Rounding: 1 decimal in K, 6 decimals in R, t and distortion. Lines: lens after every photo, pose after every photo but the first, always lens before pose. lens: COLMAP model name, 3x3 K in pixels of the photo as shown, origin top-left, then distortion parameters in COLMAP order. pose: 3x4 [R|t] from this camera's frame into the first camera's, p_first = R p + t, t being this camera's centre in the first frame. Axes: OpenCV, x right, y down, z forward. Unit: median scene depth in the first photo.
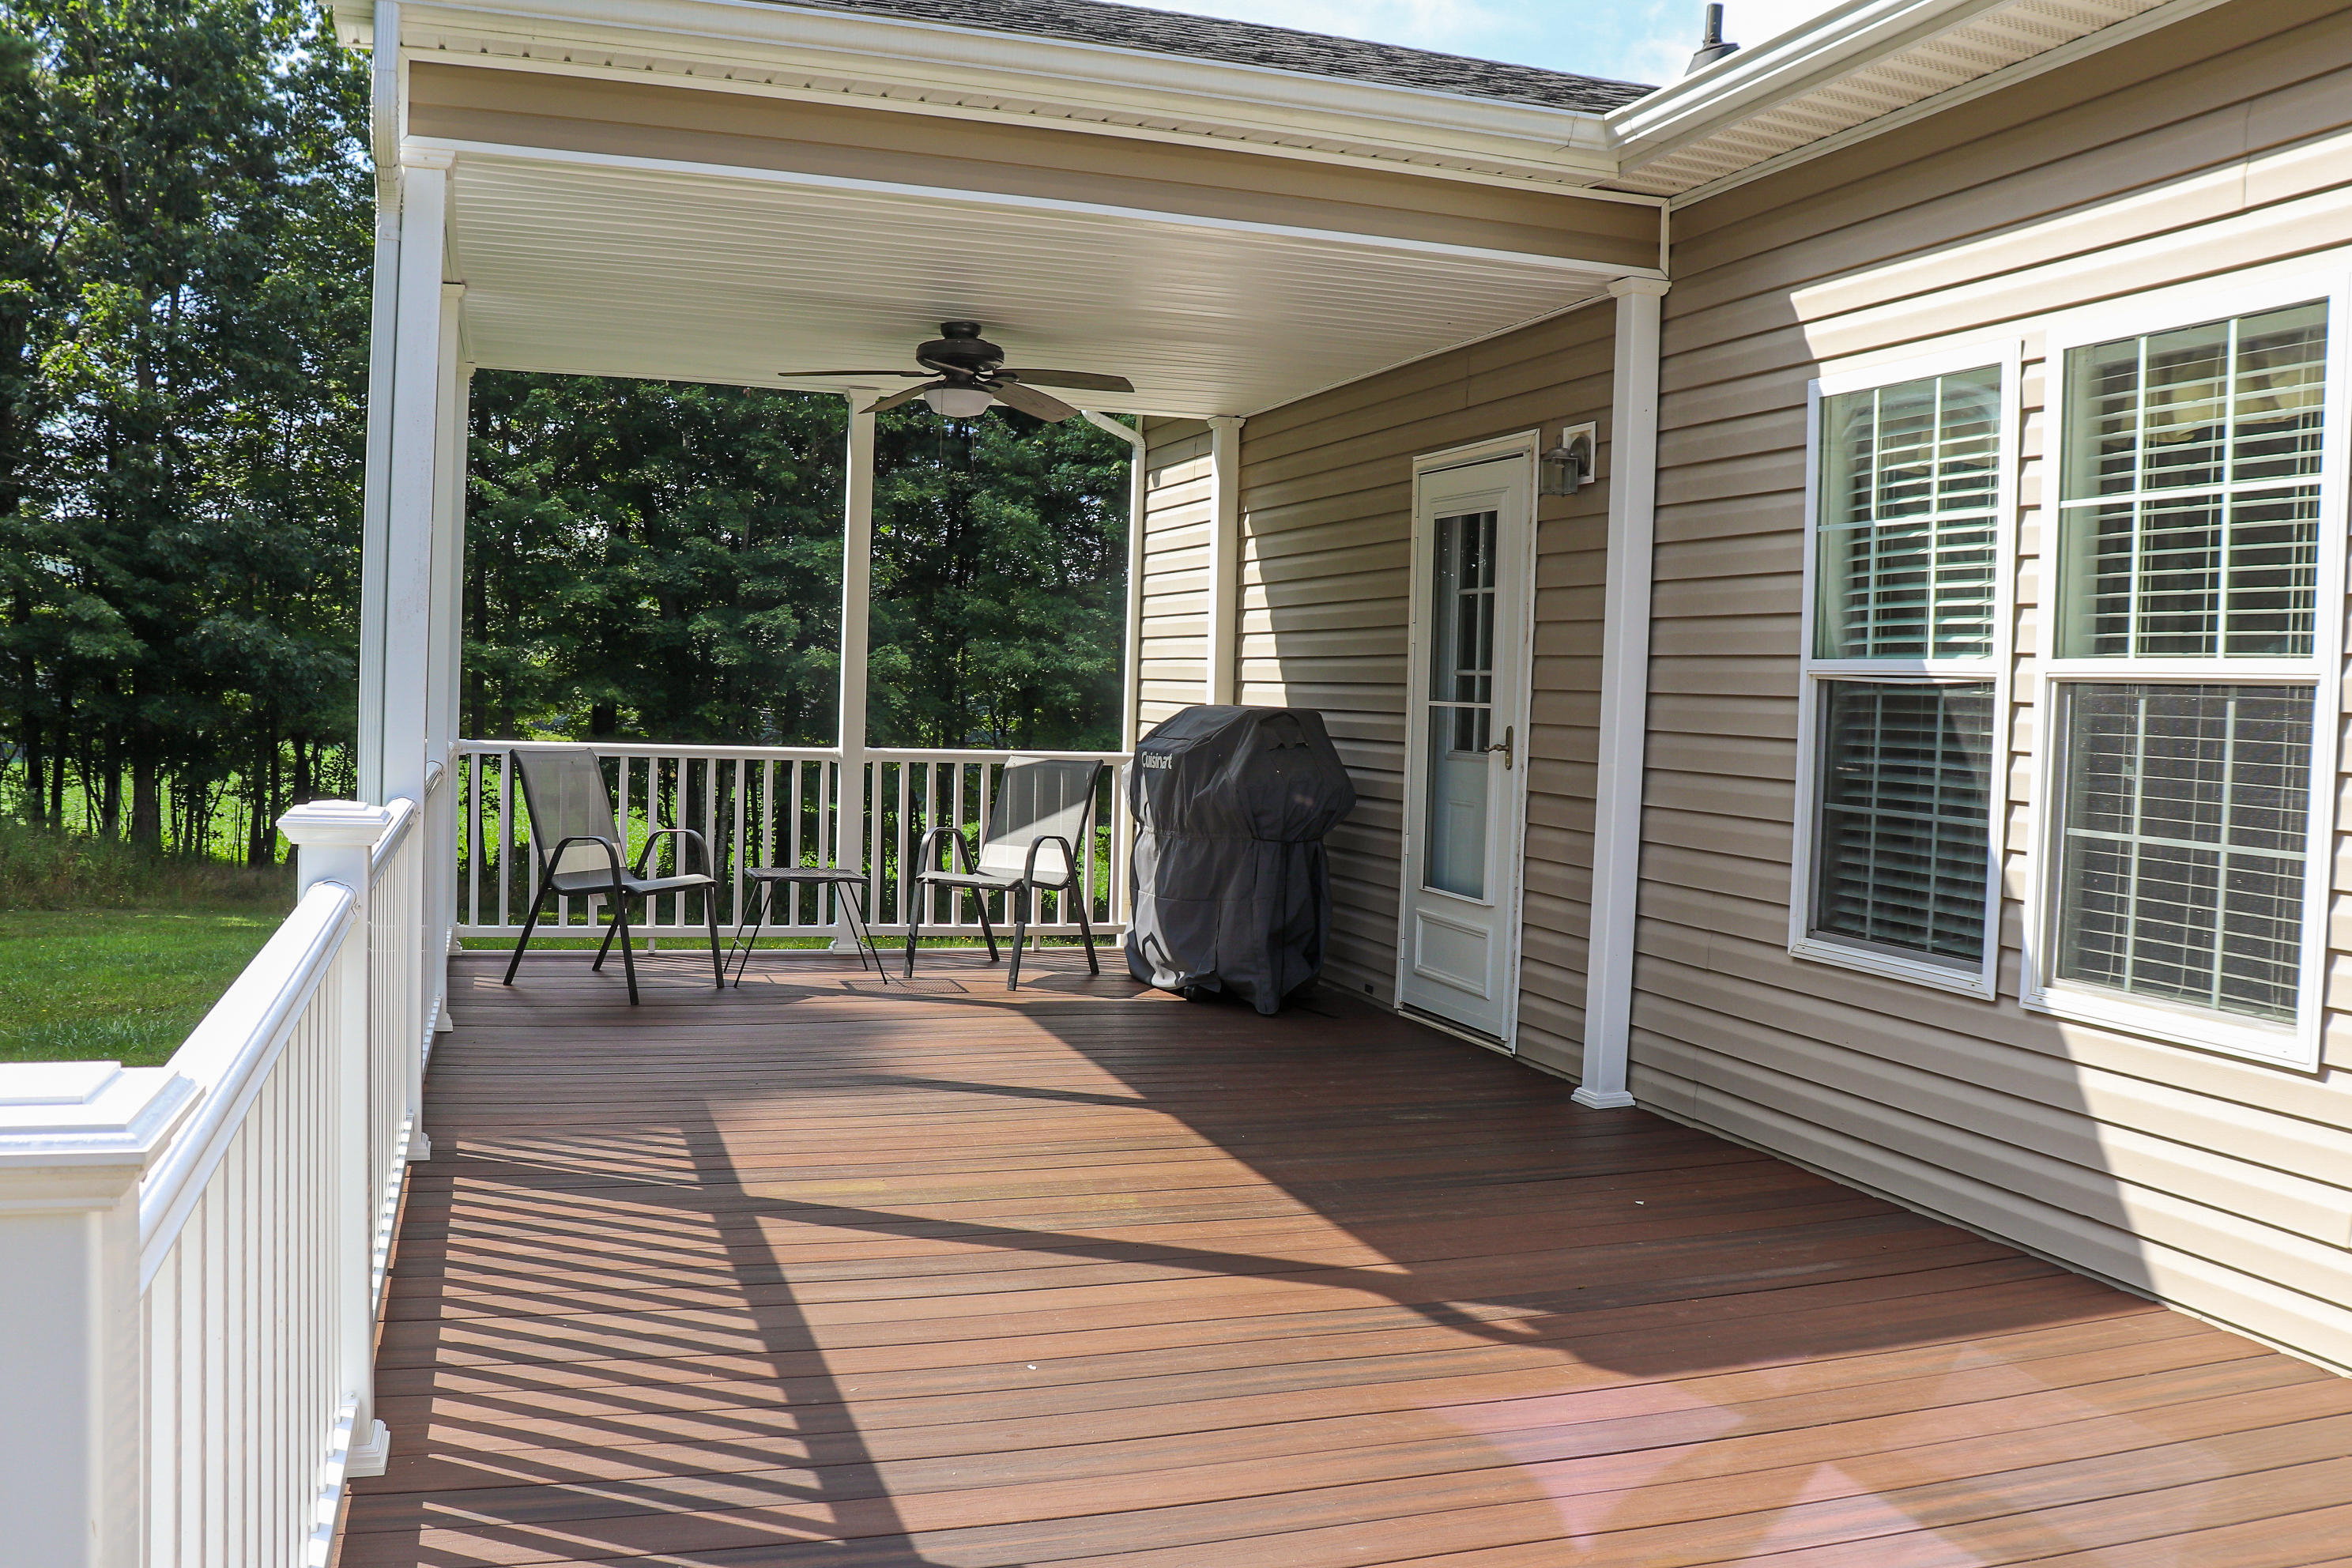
lens RADIAL K [[1940.8, 0, 1172.7], [0, 1940.8, 773.9], [0, 0, 1]] dist [-0.169022, 0.139210]
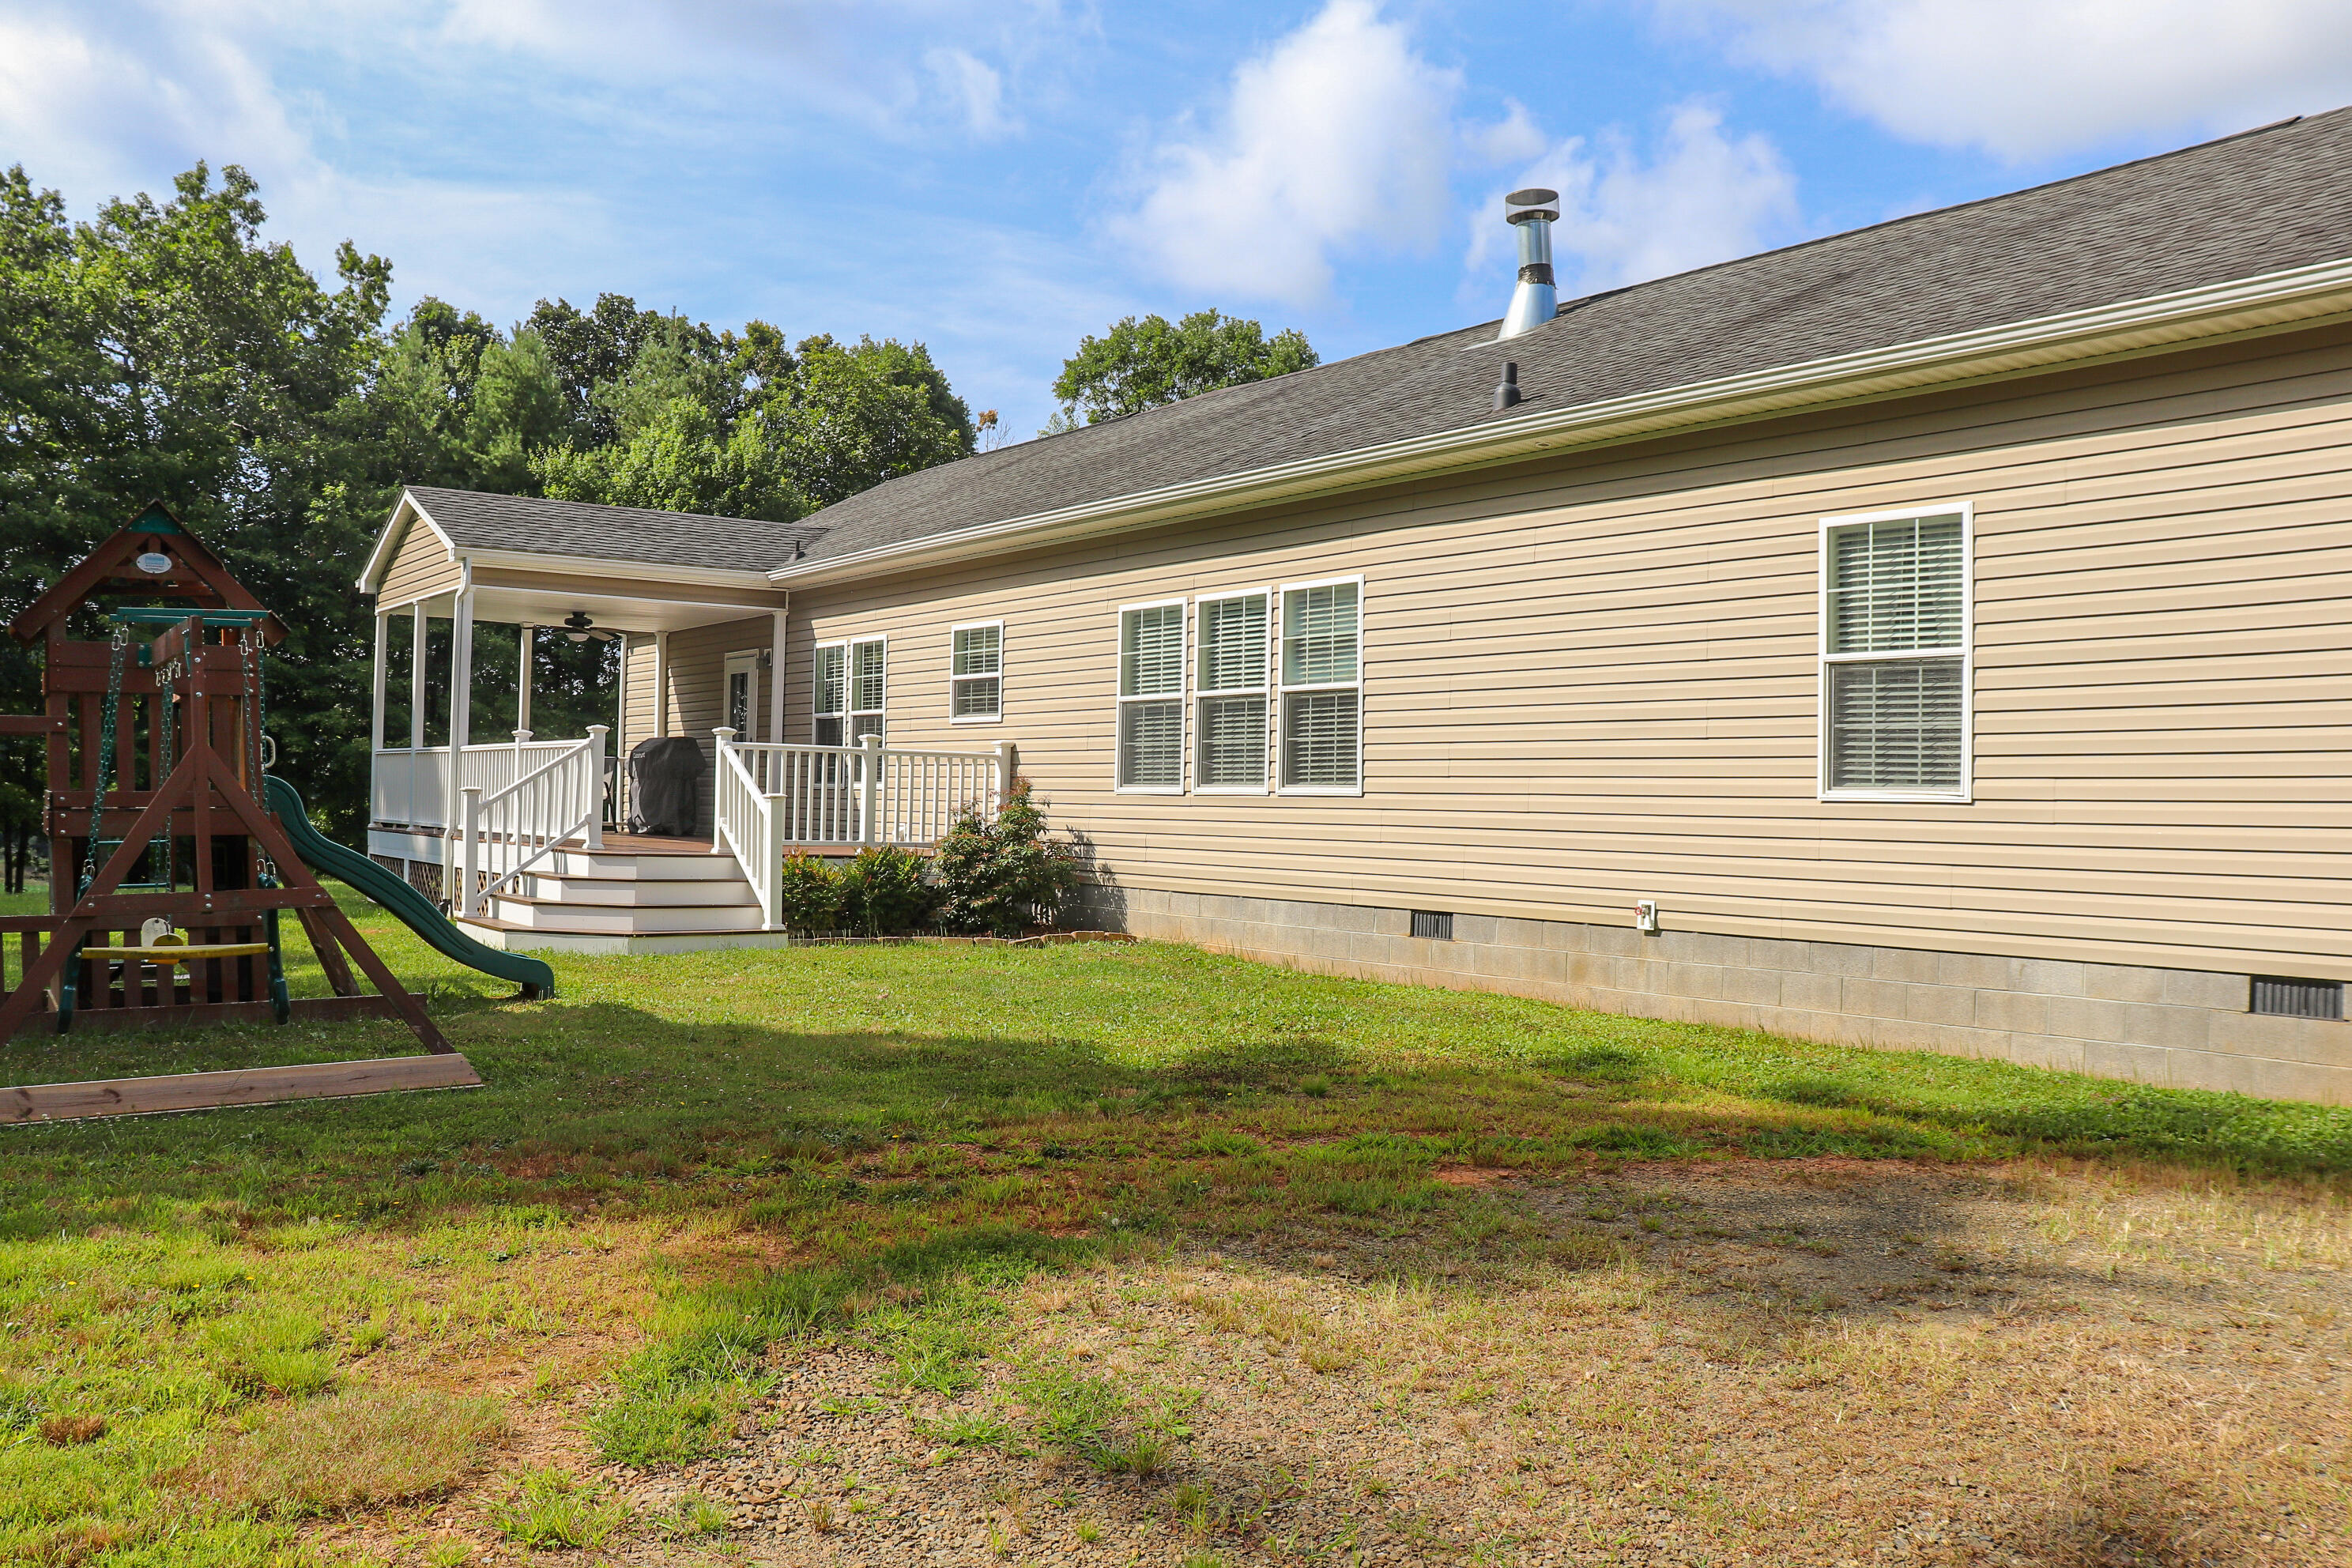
lens RADIAL K [[1940.8, 0, 1174.6], [0, 1940.8, 781.8], [0, 0, 1]] dist [-0.169022, 0.139210]
pose [[0.955423, -0.009479, 0.295089, -0.094783], [0.024364, 0.998607, -0.046805, 0.198333], [-0.294234, 0.051908, 0.954323, -2.101561]]
